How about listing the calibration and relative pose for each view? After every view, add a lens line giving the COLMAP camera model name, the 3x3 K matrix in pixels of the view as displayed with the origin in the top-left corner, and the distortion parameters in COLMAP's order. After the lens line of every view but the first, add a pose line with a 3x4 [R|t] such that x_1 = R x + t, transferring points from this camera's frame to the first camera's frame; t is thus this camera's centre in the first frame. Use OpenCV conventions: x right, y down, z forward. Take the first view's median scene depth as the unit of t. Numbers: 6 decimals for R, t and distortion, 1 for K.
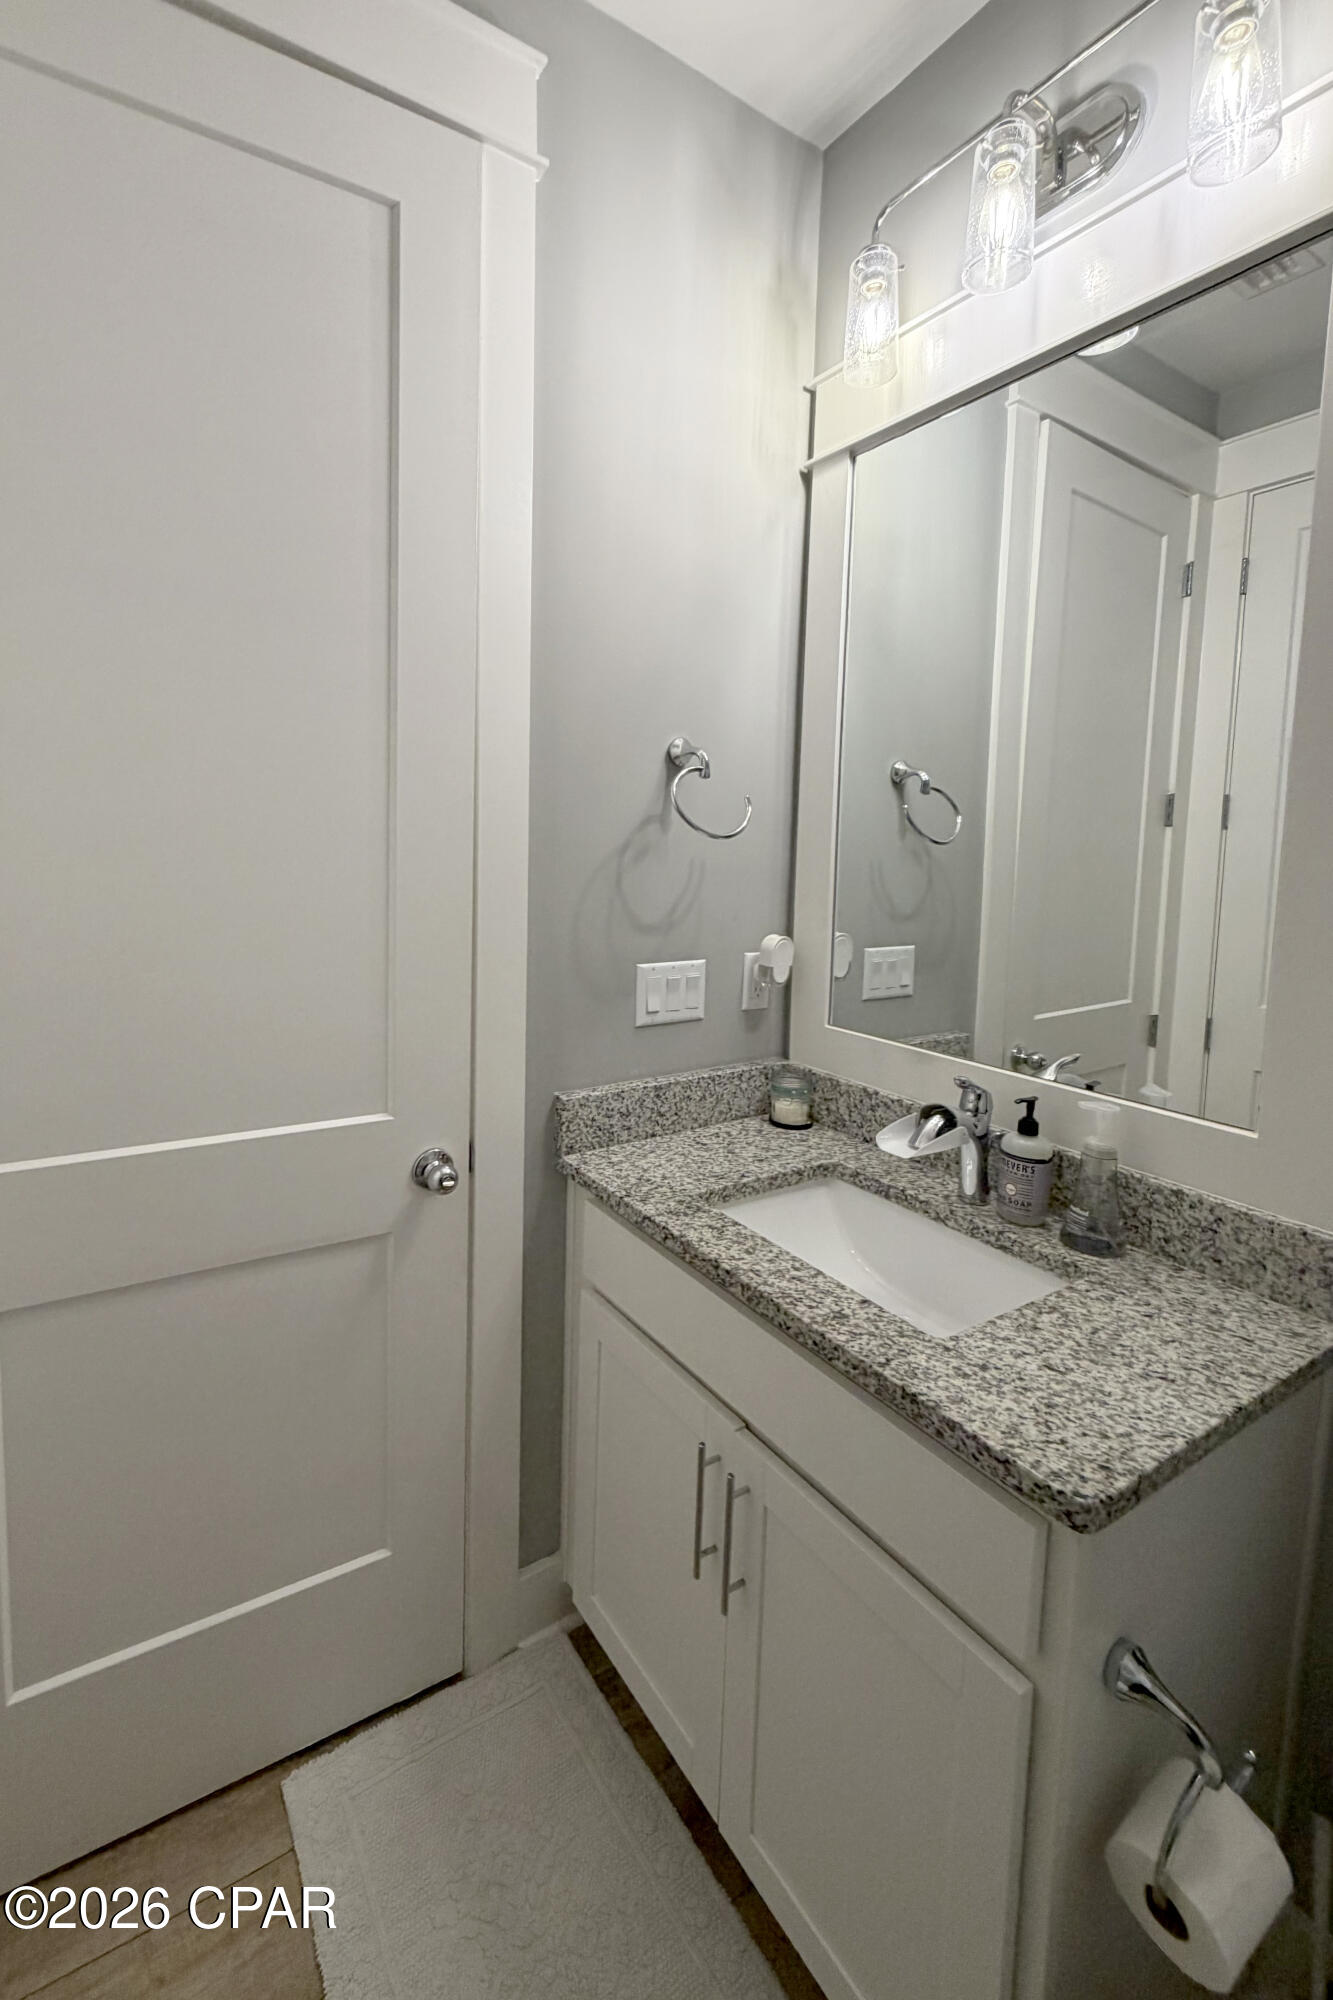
lens RADIAL K [[910.5, 0, 670.0], [0, 910.5, 997.4], [0, 0, 1]] dist [0.003738, 0.000157]
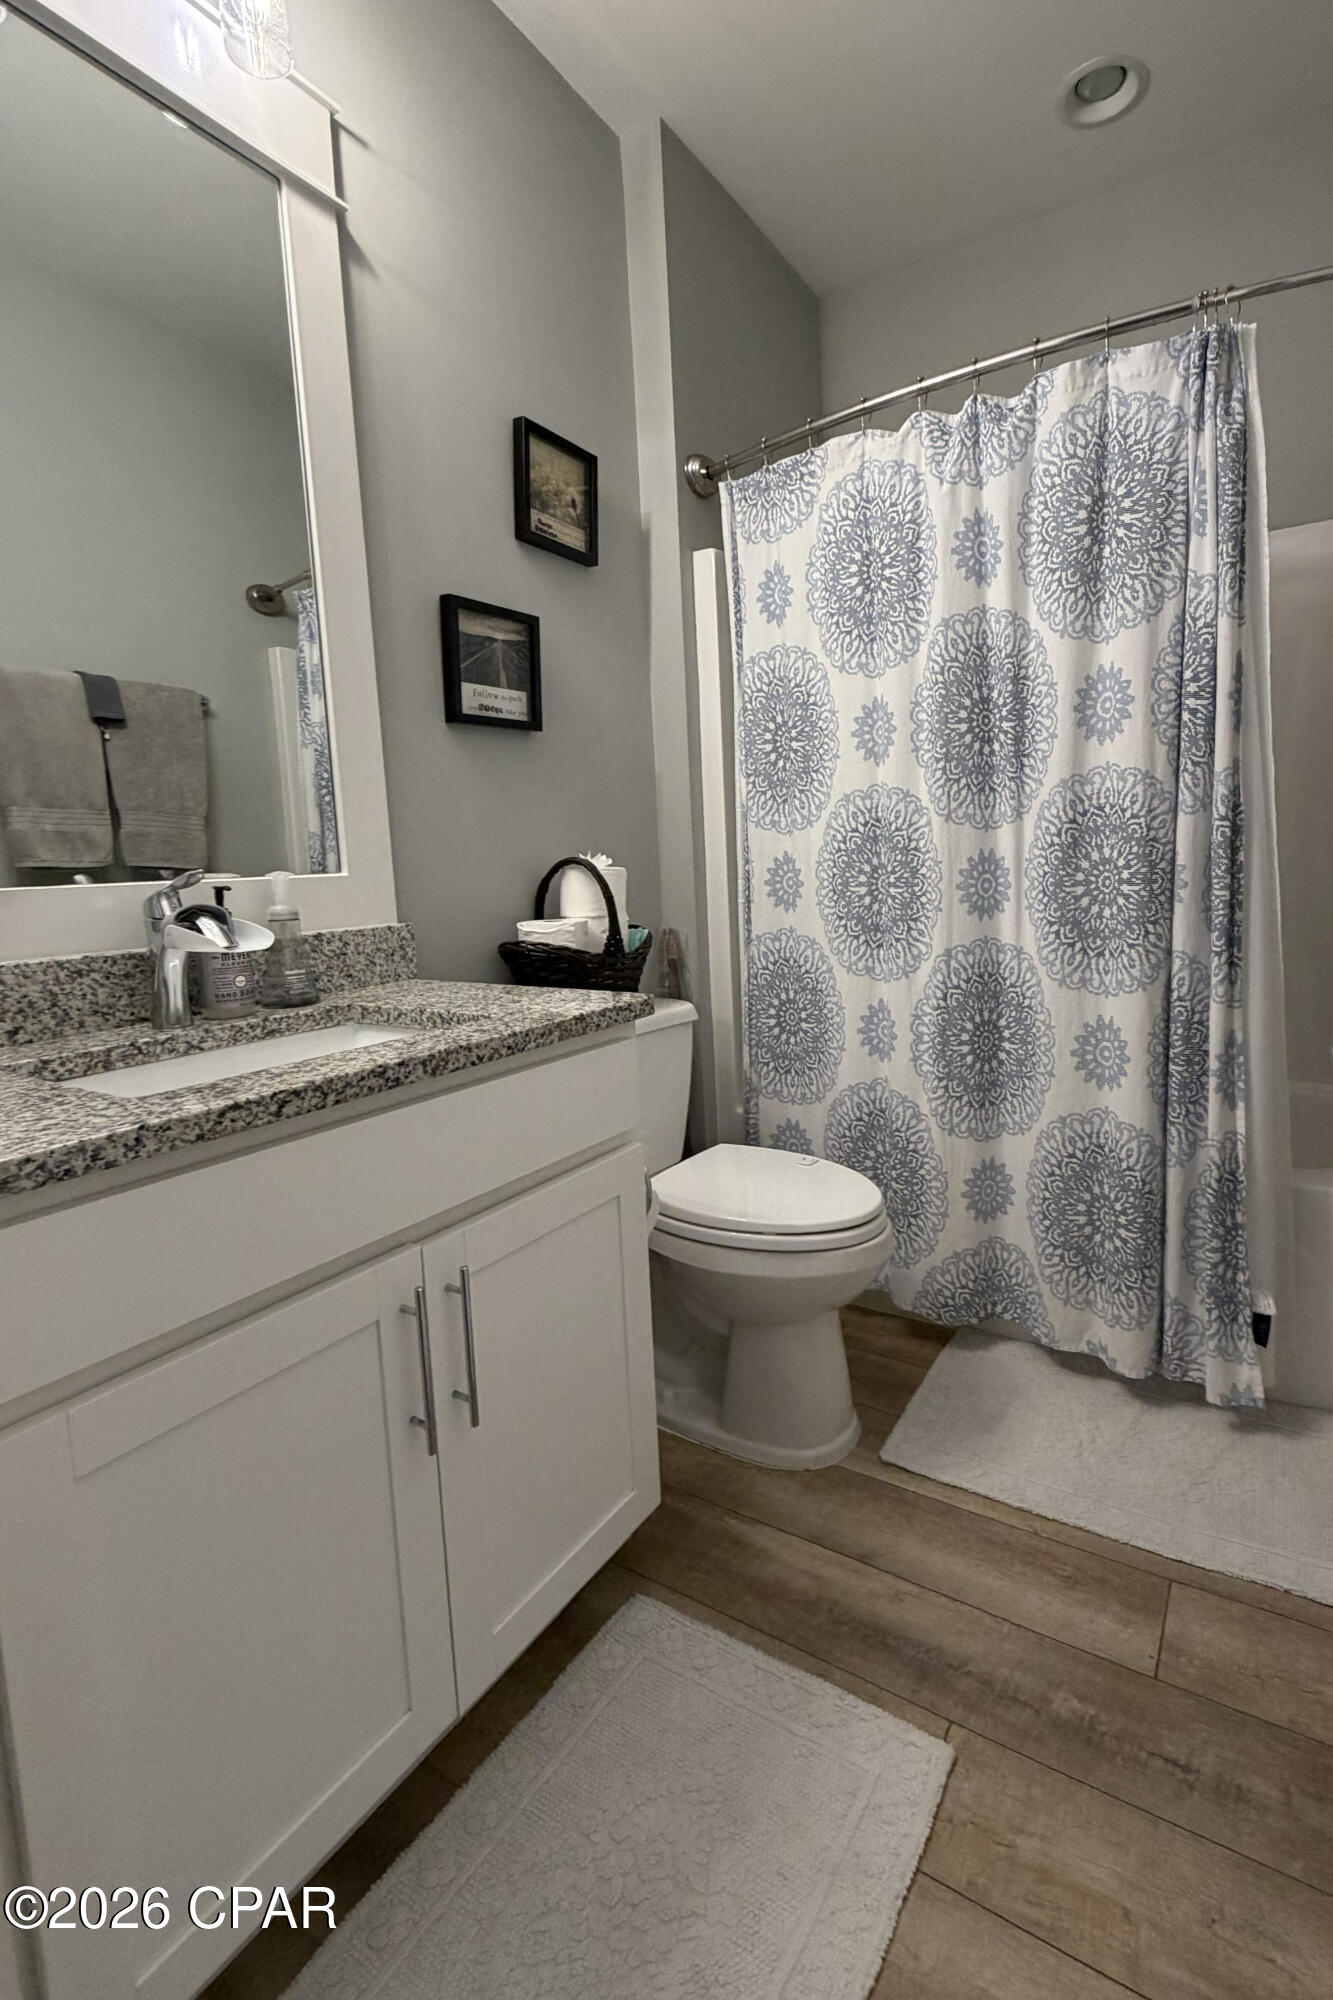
lens RADIAL K [[910.5, 0, 668.6], [0, 910.5, 995.3], [0, 0, 1]] dist [0.003738, 0.000157]
pose [[-0.396688, -0.148017, 0.905941, -0.788274], [0.183239, 0.954283, 0.236151, 0.089745], [-0.899479, 0.259682, -0.351430, 1.064082]]
